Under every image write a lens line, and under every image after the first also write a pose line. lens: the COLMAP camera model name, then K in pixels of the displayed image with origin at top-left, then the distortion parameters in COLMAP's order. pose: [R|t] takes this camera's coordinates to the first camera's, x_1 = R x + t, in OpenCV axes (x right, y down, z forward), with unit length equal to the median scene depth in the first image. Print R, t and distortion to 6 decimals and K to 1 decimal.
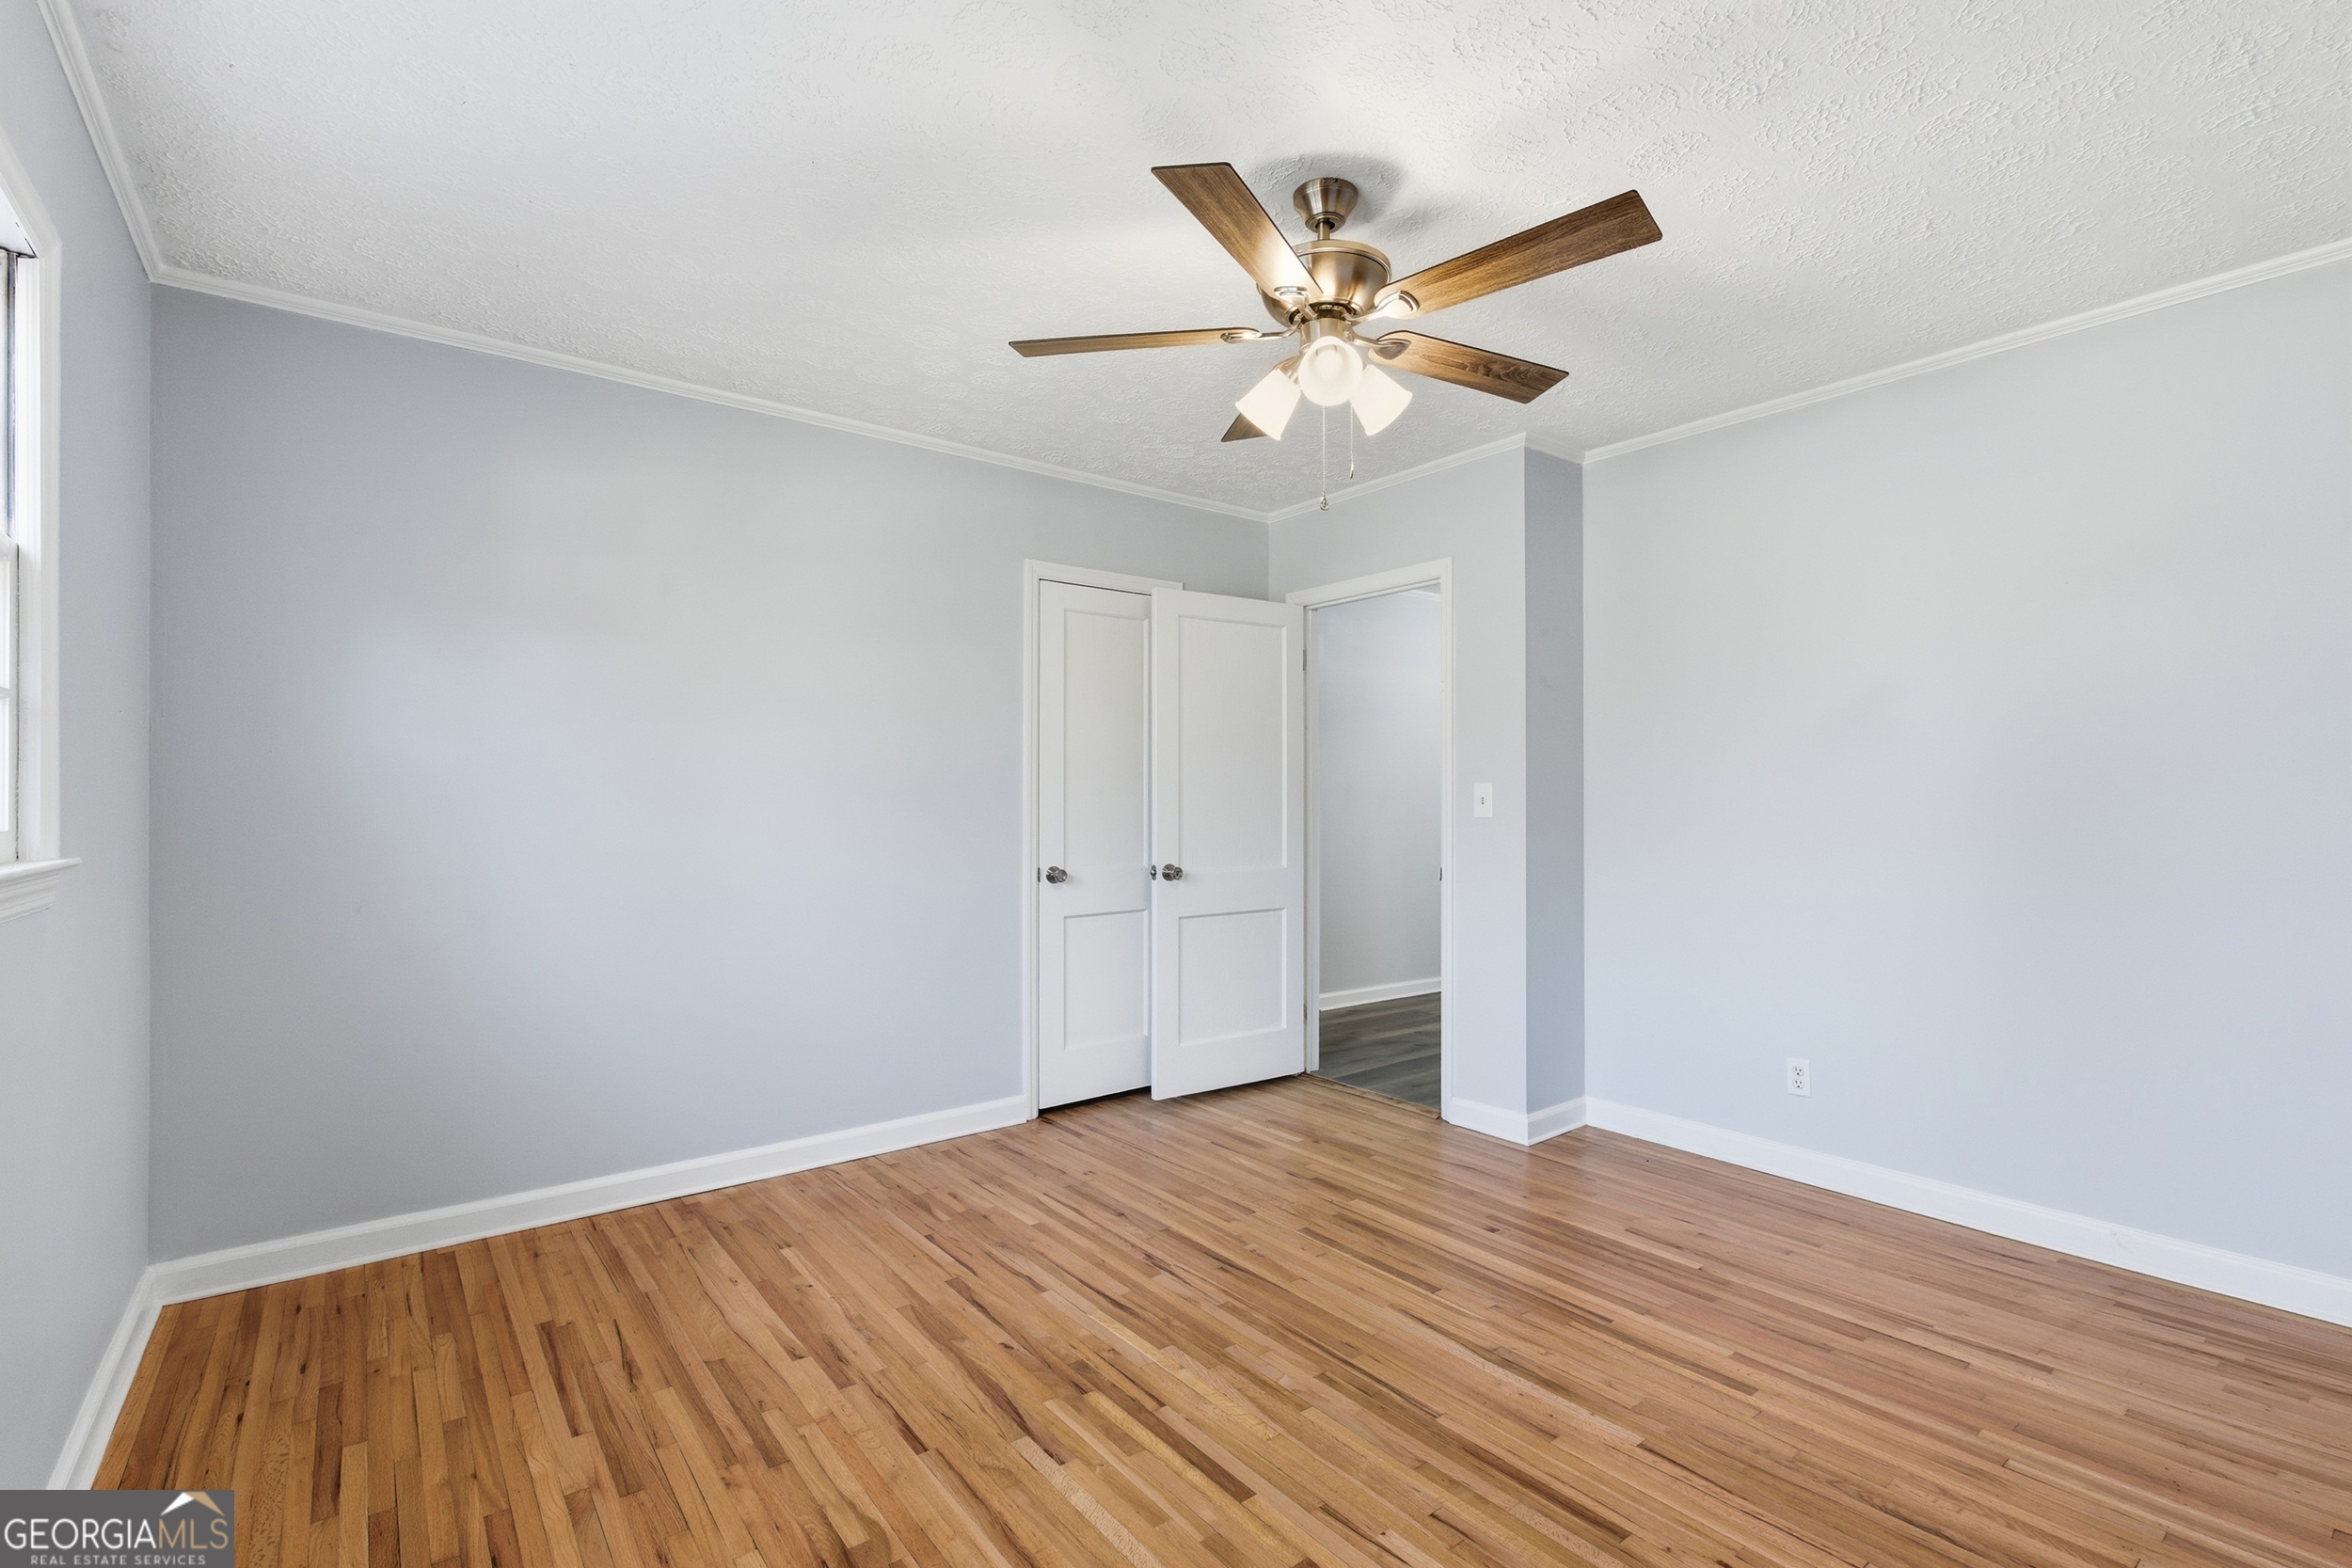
lens RADIAL K [[1065.3, 0, 1174.6], [0, 1065.3, 794.2], [0, 0, 1]] dist [-0.005163, 0.001431]
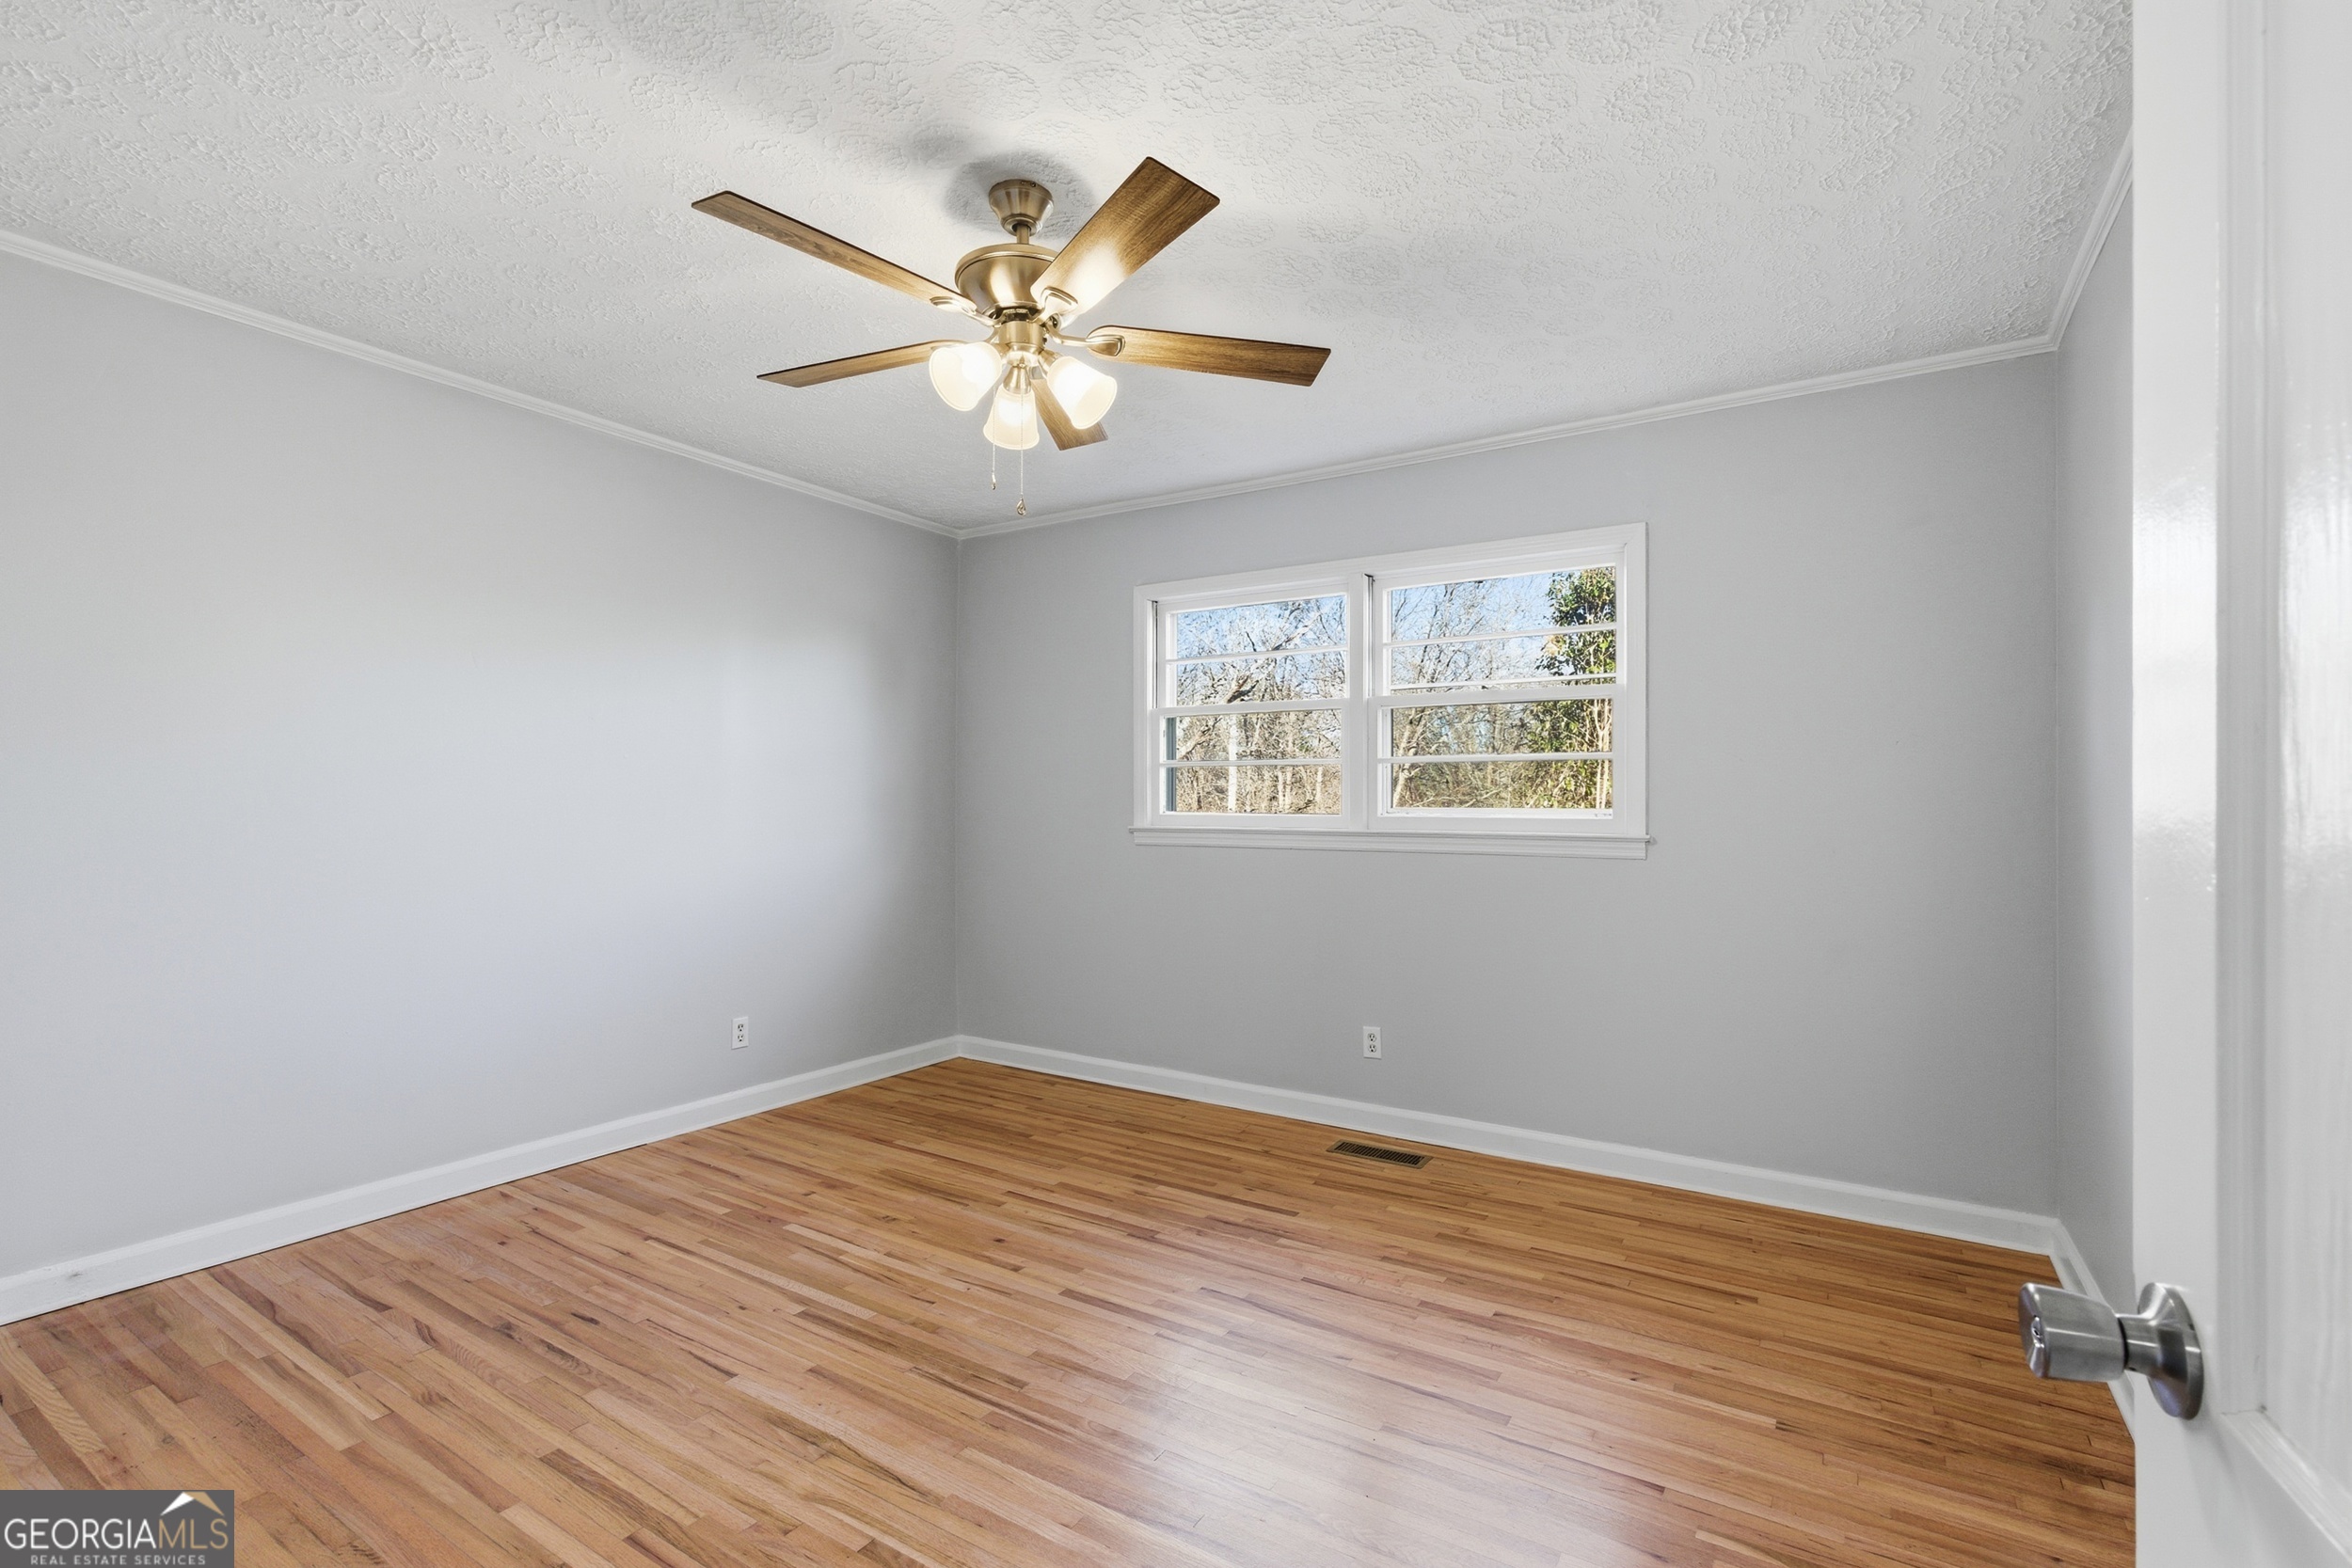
lens RADIAL K [[1065.3, 0, 1172.5], [0, 1065.3, 785.8], [0, 0, 1]] dist [-0.005163, 0.001431]
pose [[-0.941849, -0.006972, -0.335963, 0.375443], [-0.000809, 0.999829, -0.018483, 0.009139], [0.336035, -0.017137, -0.941694, 2.178226]]
